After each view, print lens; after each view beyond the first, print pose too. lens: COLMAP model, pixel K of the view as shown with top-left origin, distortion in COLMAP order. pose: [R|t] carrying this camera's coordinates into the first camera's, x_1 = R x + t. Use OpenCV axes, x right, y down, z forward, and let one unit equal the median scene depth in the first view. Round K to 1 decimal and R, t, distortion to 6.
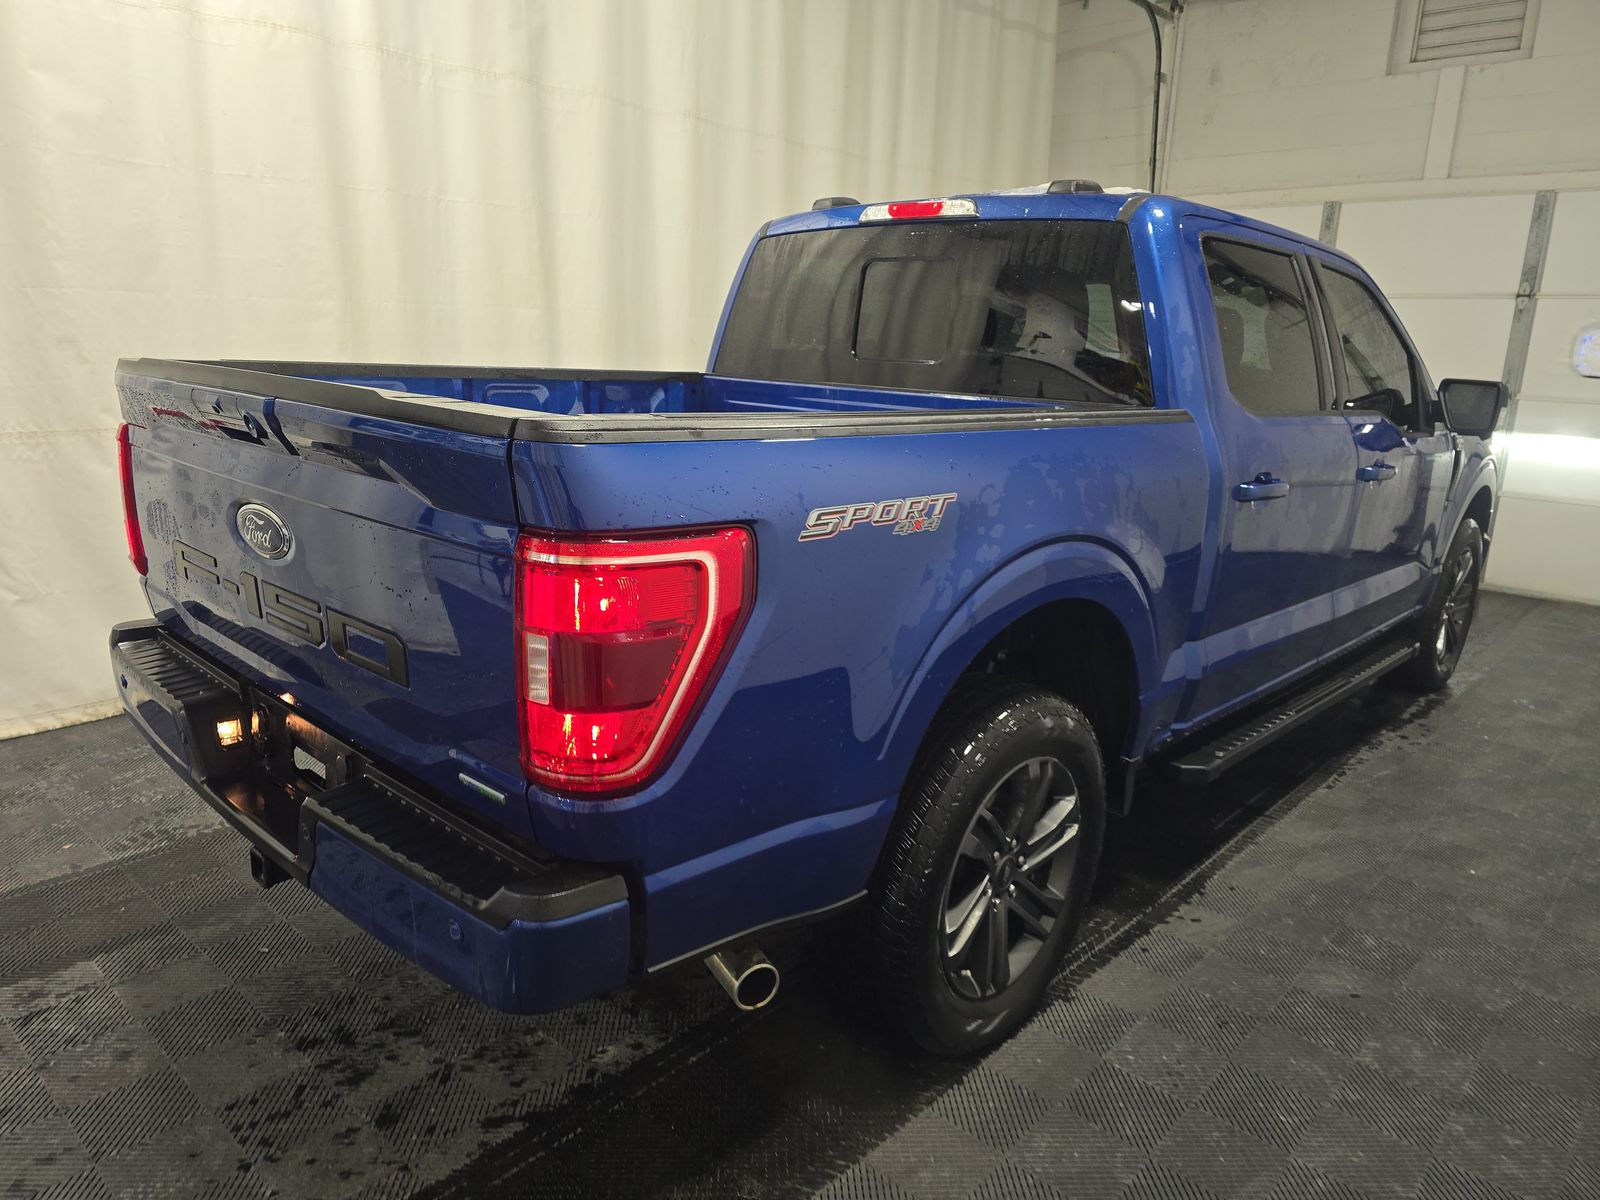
lens RADIAL K [[1063.7, 0, 800.0], [0, 1063.7, 600.0], [0, 0, 1]] dist [0.068202, -0.066670]
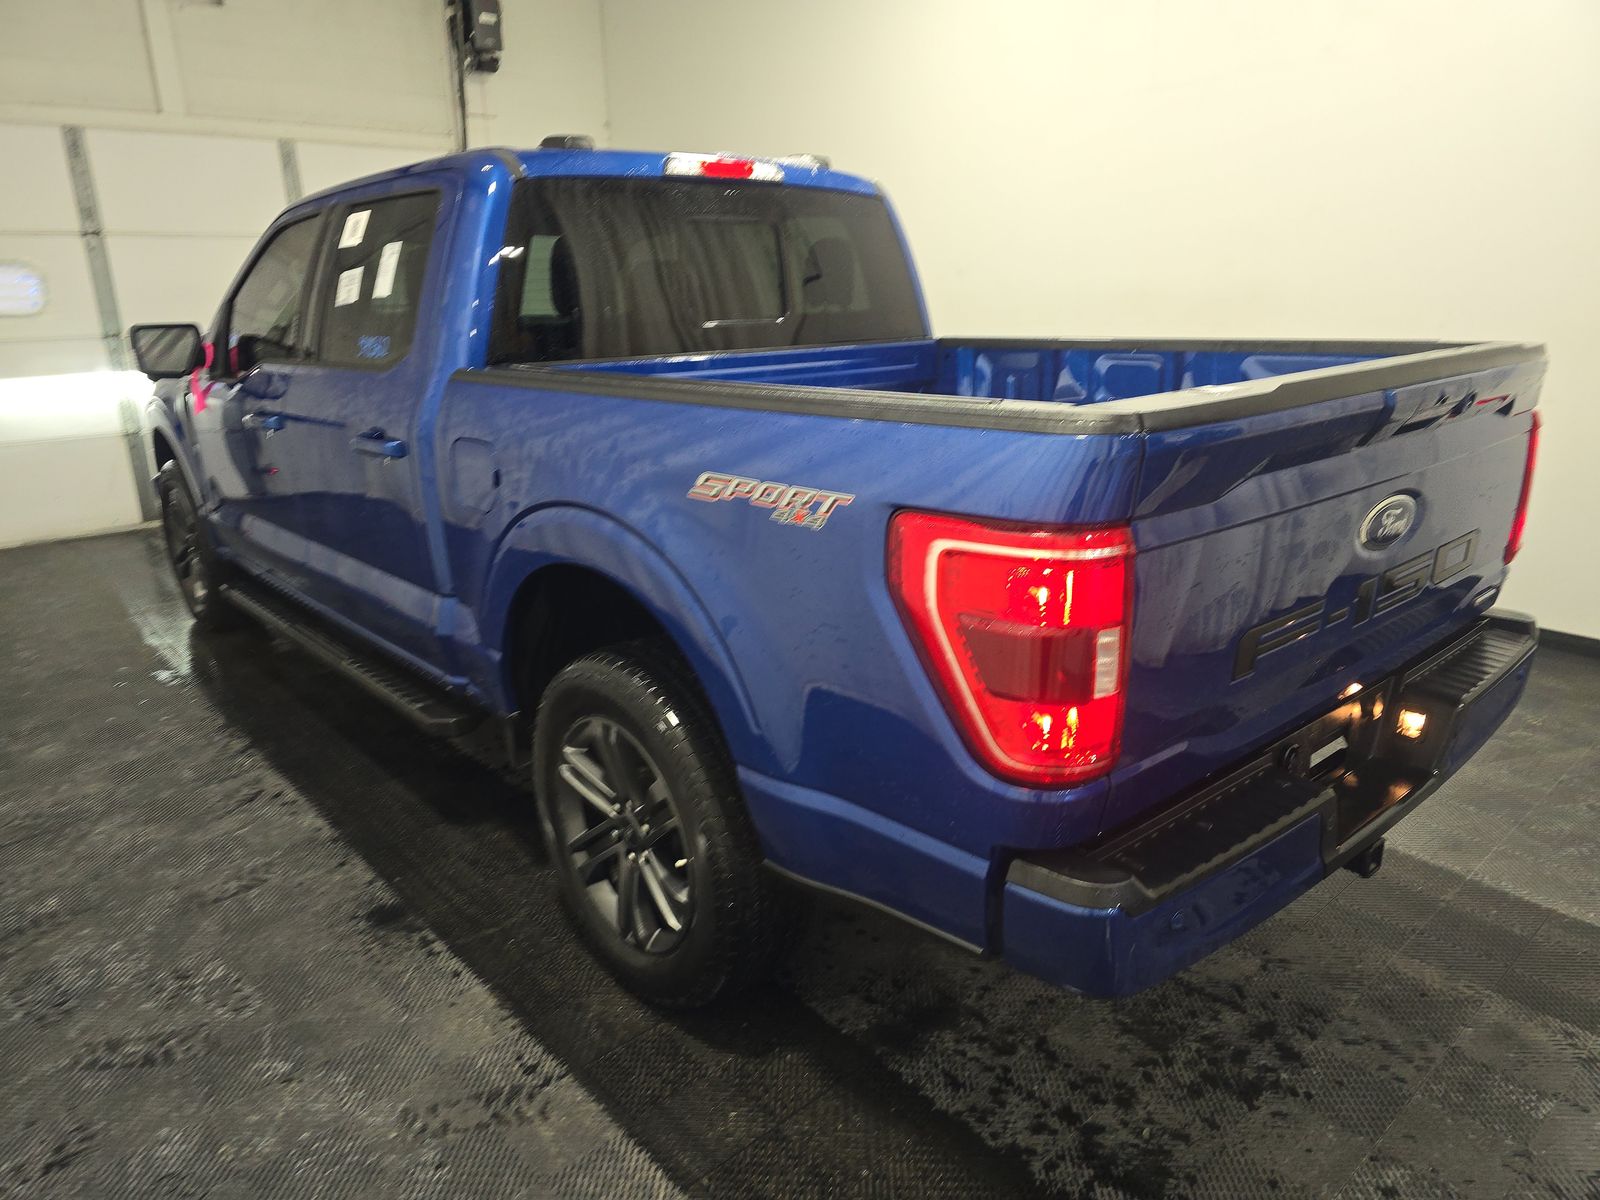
lens RADIAL K [[1063.7, 0, 800.0], [0, 1063.7, 600.0], [0, 0, 1]] dist [0.068202, -0.066670]
pose [[0.095378, -0.318425, 0.943138, -0.436663], [0.254861, 0.923689, 0.286085, -0.122396], [-0.962262, 0.213083, 0.169254, 0.395324]]
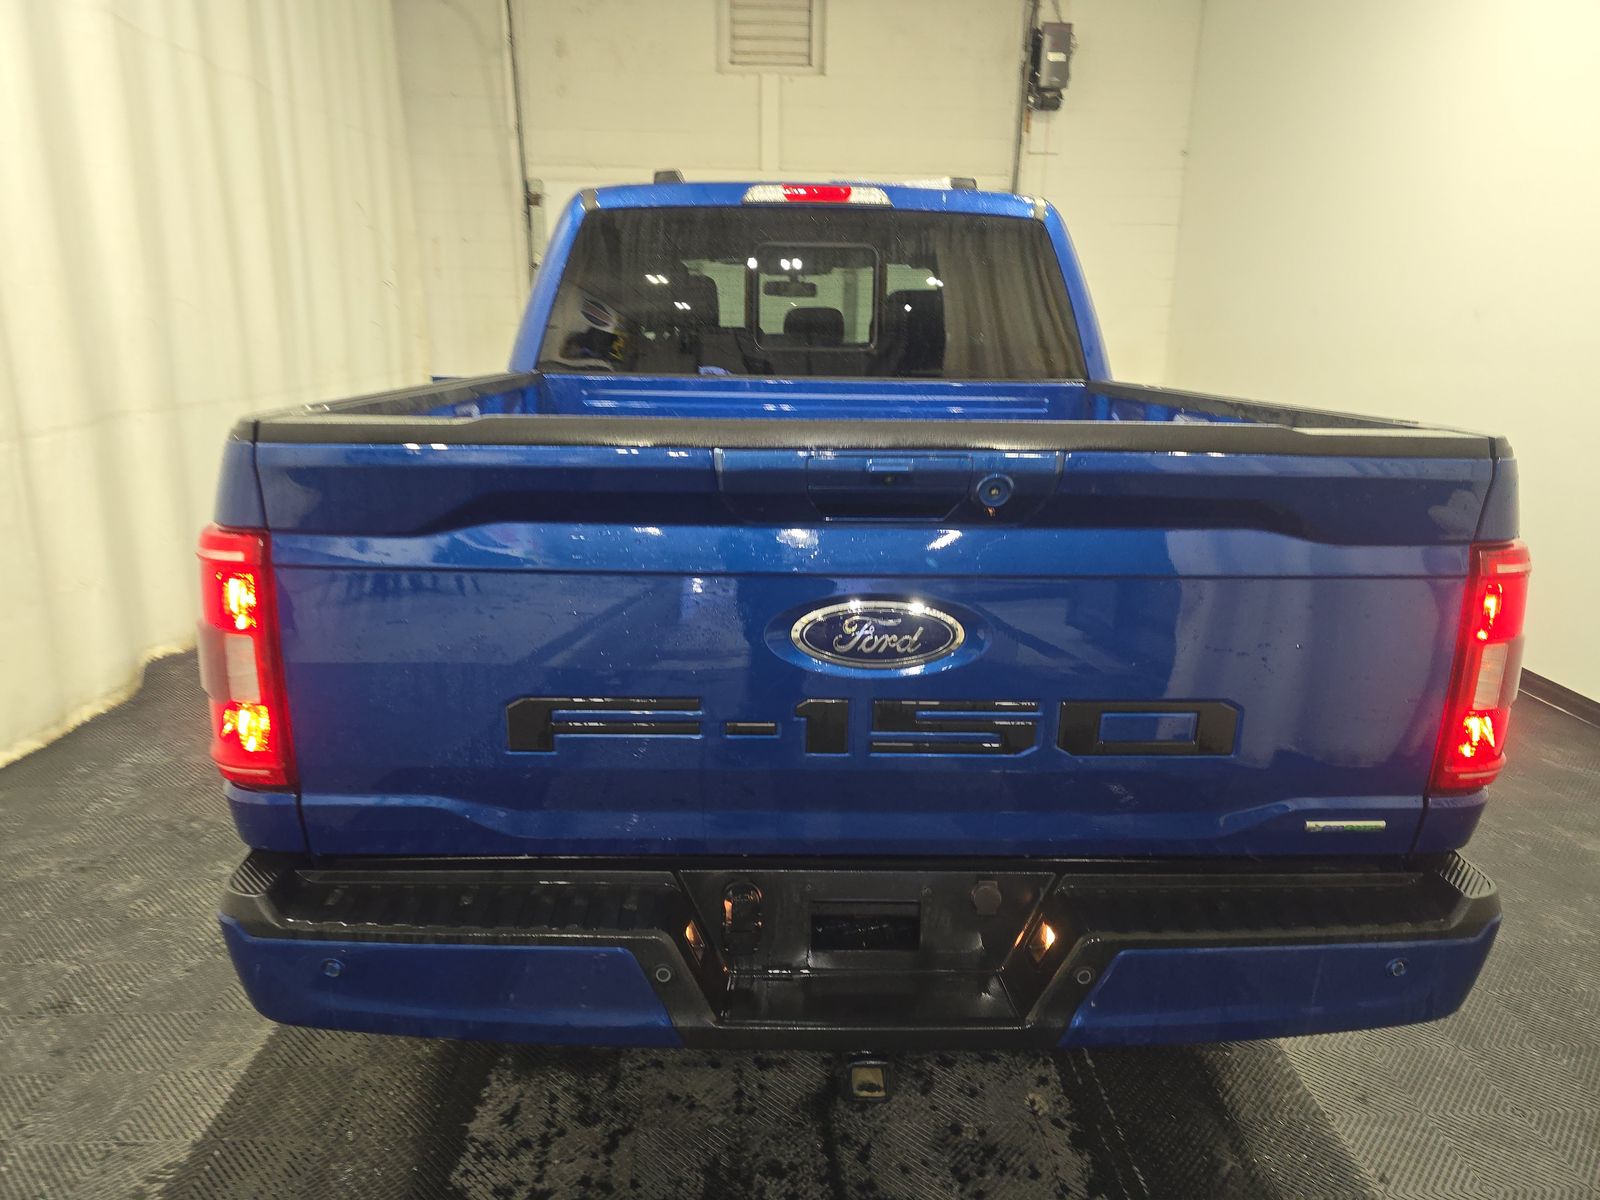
lens RADIAL K [[1063.7, 0, 800.0], [0, 1063.7, 600.0], [0, 0, 1]] dist [0.068202, -0.066670]
pose [[0.704551, -0.203918, 0.679724, -0.298796], [0.178057, 0.977983, 0.108835, -0.051408], [-0.686952, 0.044350, 0.725348, 0.147126]]
